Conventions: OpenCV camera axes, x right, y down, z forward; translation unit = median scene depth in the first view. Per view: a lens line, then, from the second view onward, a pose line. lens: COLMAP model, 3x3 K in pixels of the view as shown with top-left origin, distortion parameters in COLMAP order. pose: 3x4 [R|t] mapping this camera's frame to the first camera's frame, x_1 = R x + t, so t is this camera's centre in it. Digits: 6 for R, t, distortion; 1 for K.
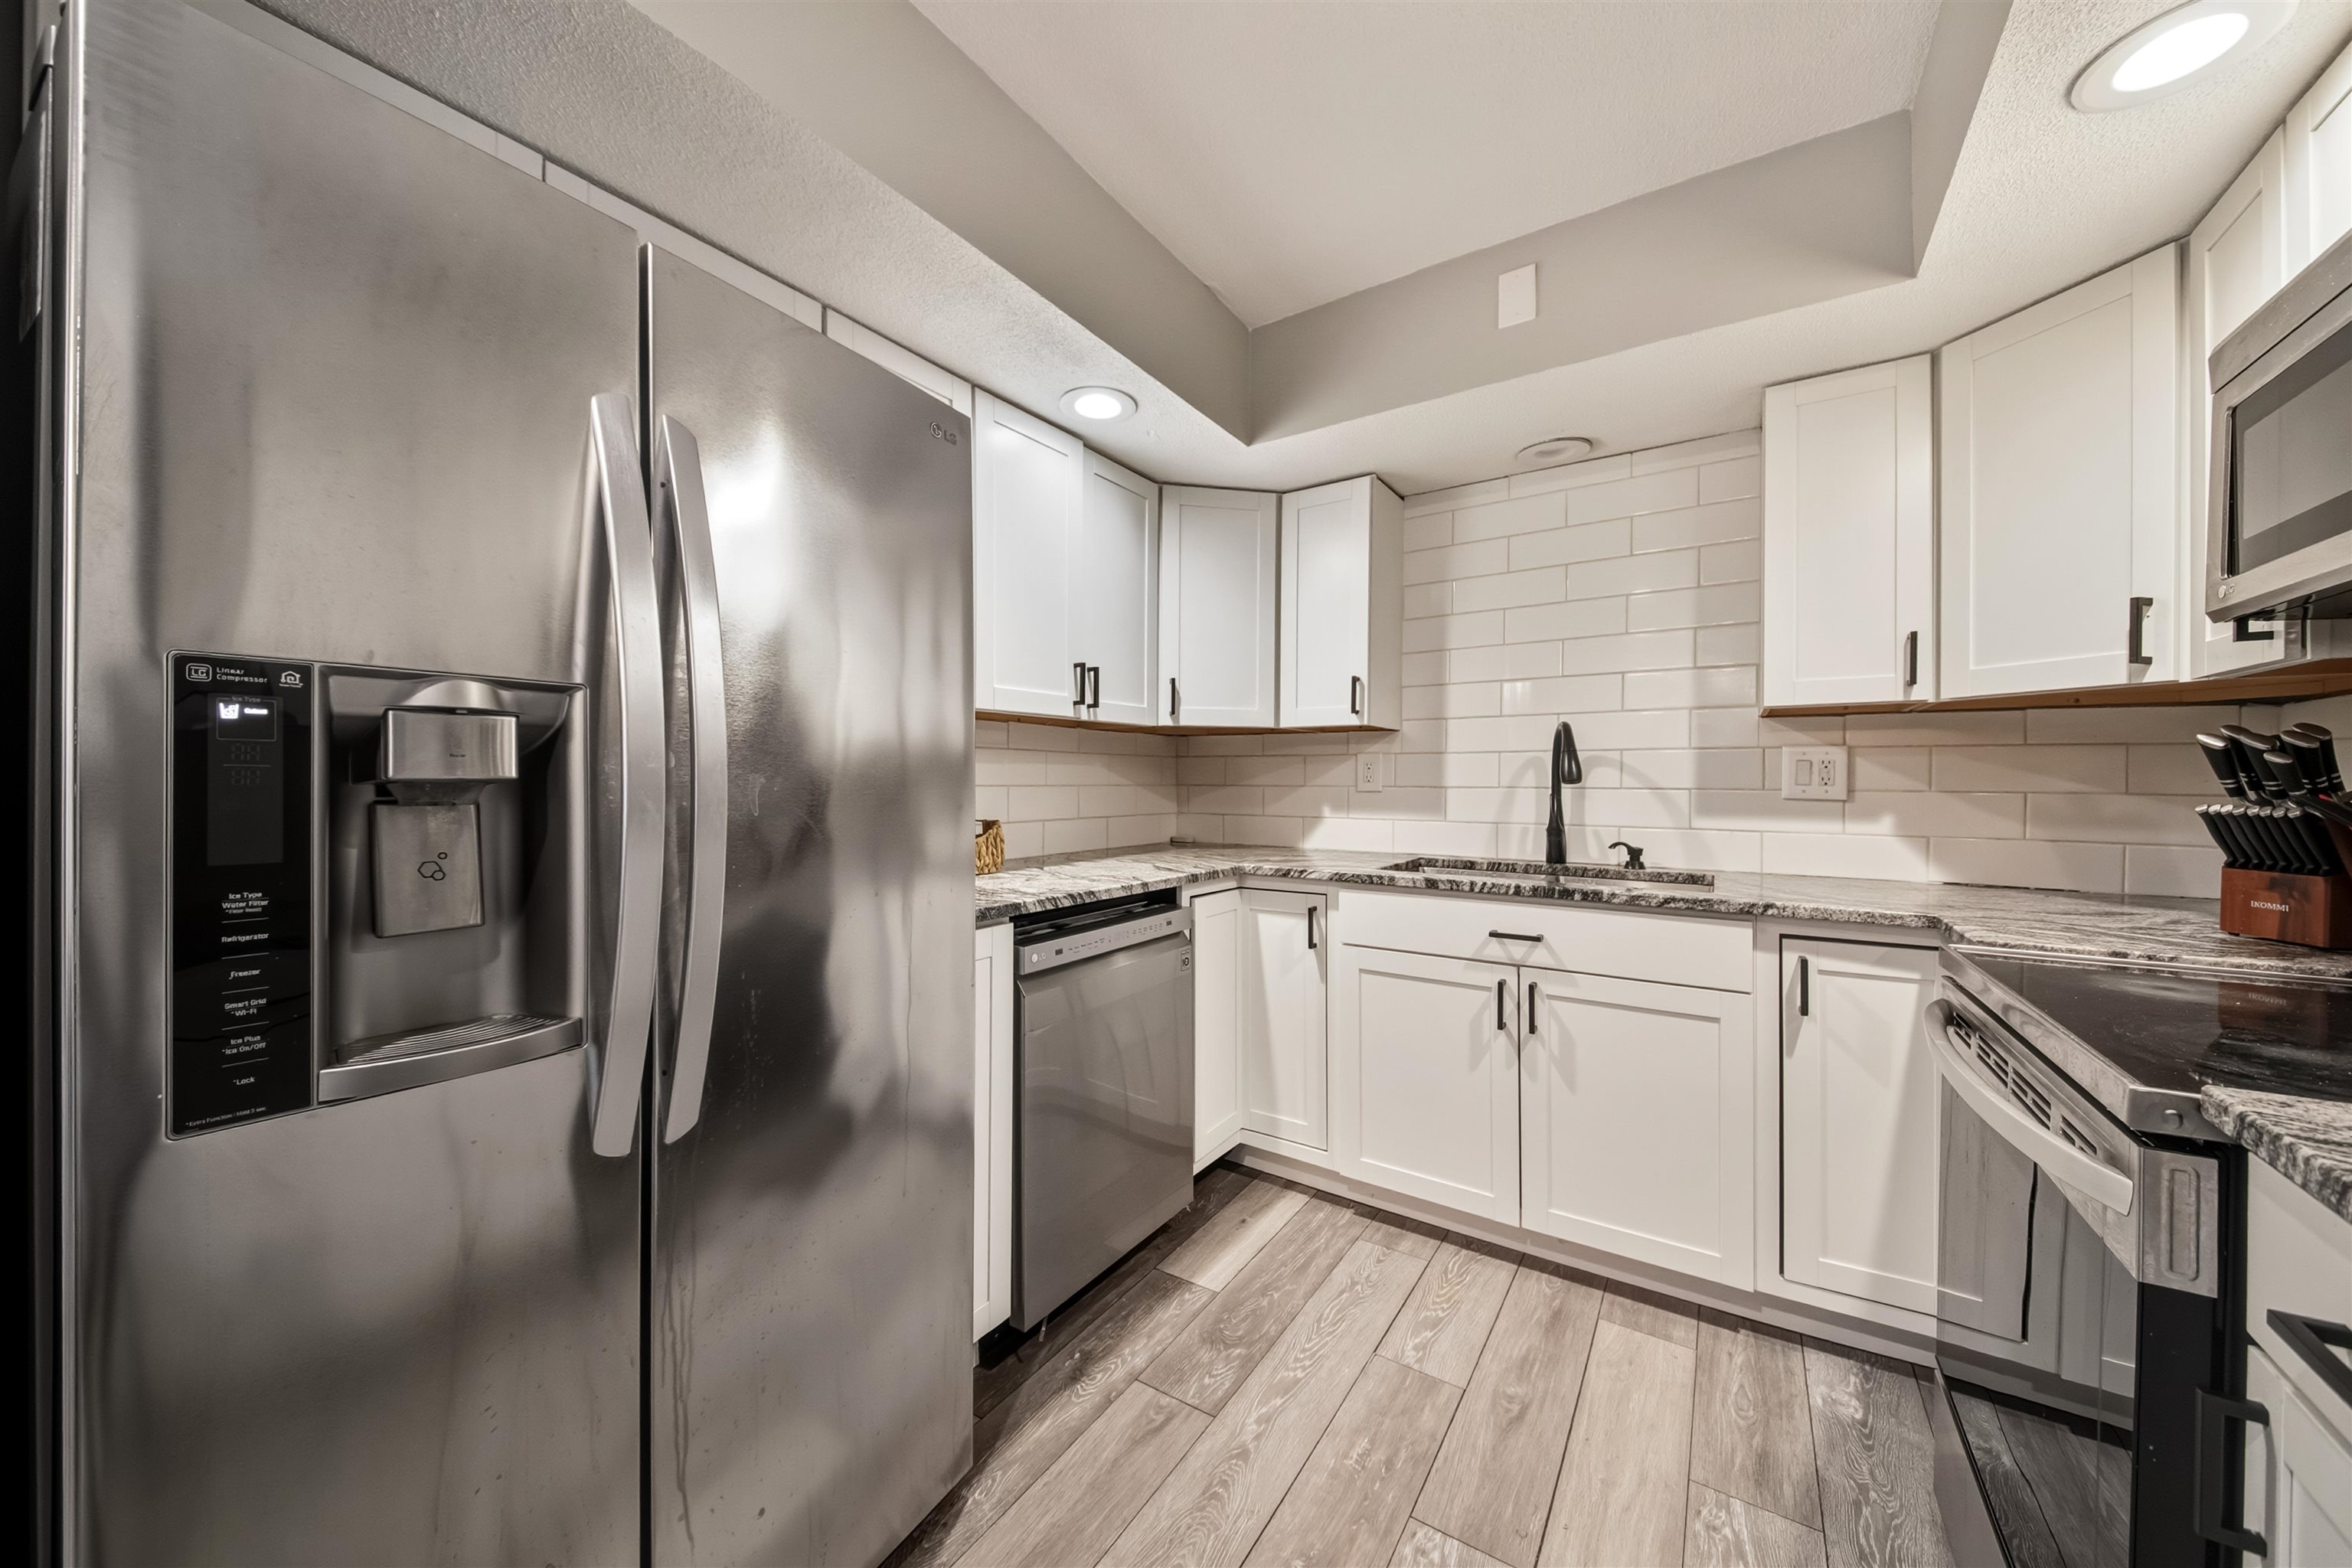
lens RADIAL K [[802.0, 0, 1178.3], [0, 802.0, 756.2], [0, 0, 1]] dist [-0.017573, -0.002609]
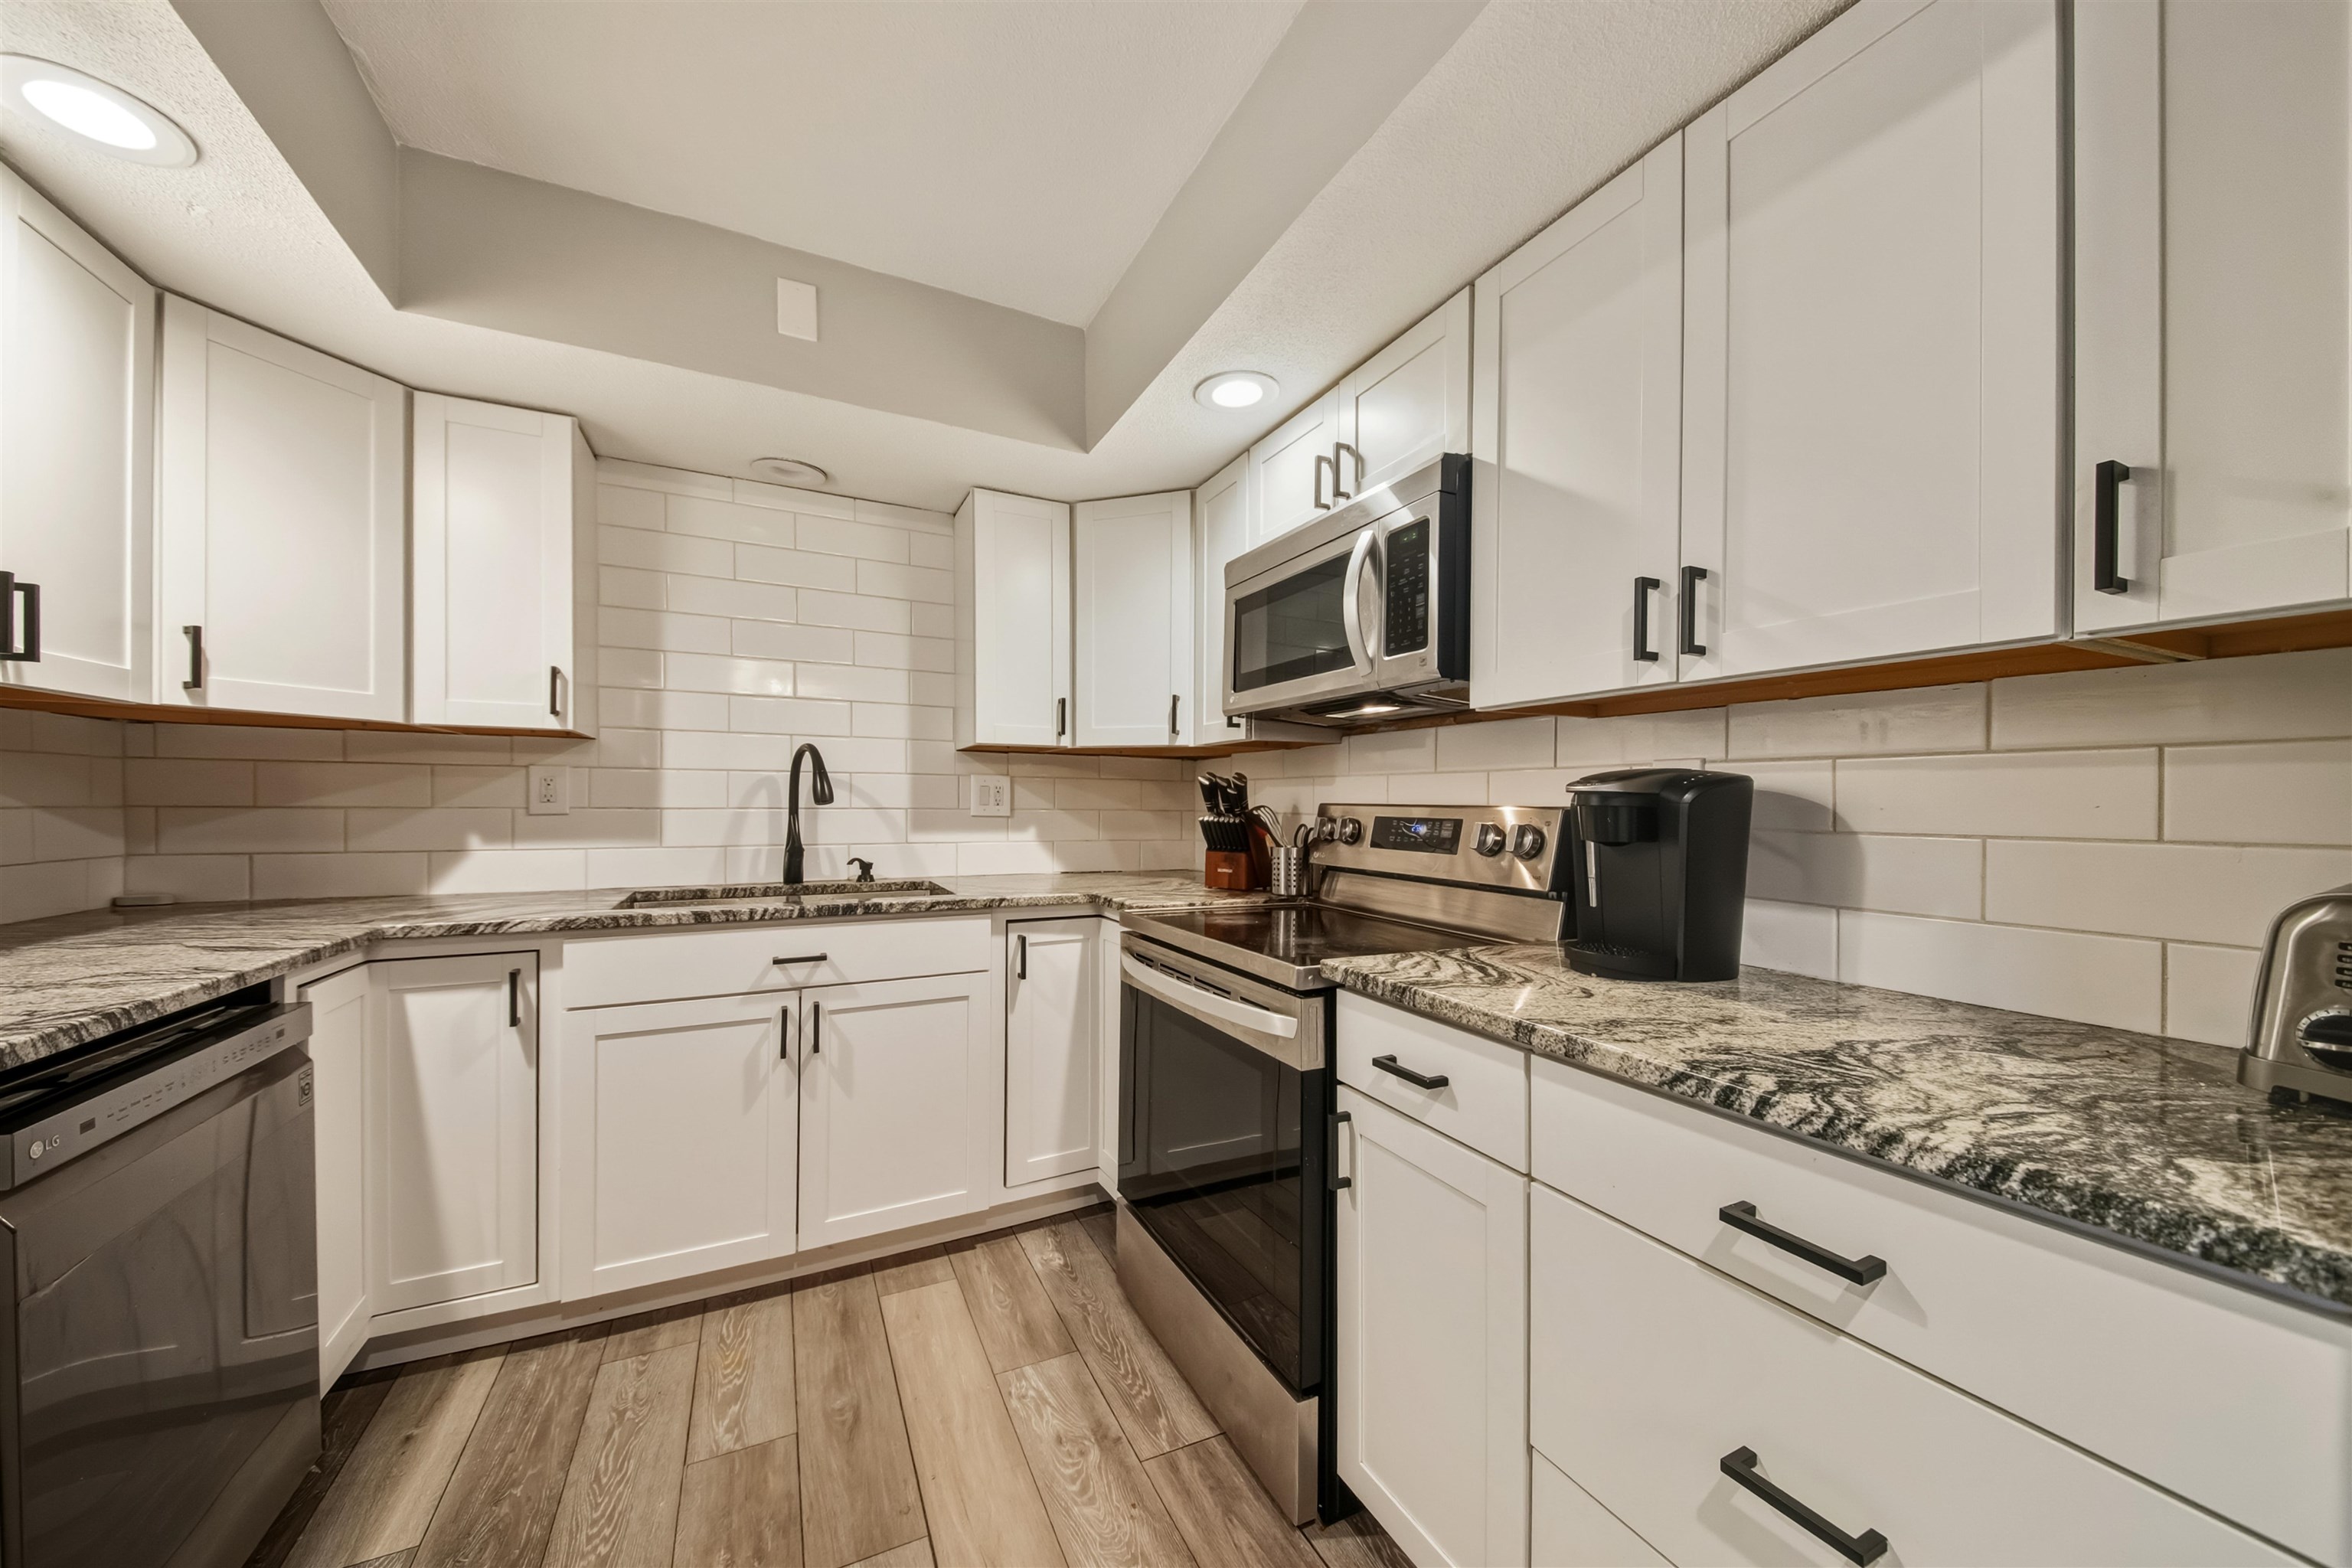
lens RADIAL K [[802.0, 0, 1177.9], [0, 802.0, 779.1], [0, 0, 1]] dist [-0.017573, -0.002609]
pose [[0.475628, 0.024808, 0.879297, -0.222304], [-0.030029, 0.999478, -0.011955, 0.000352], [-0.879134, -0.020719, 0.476124, 0.119729]]
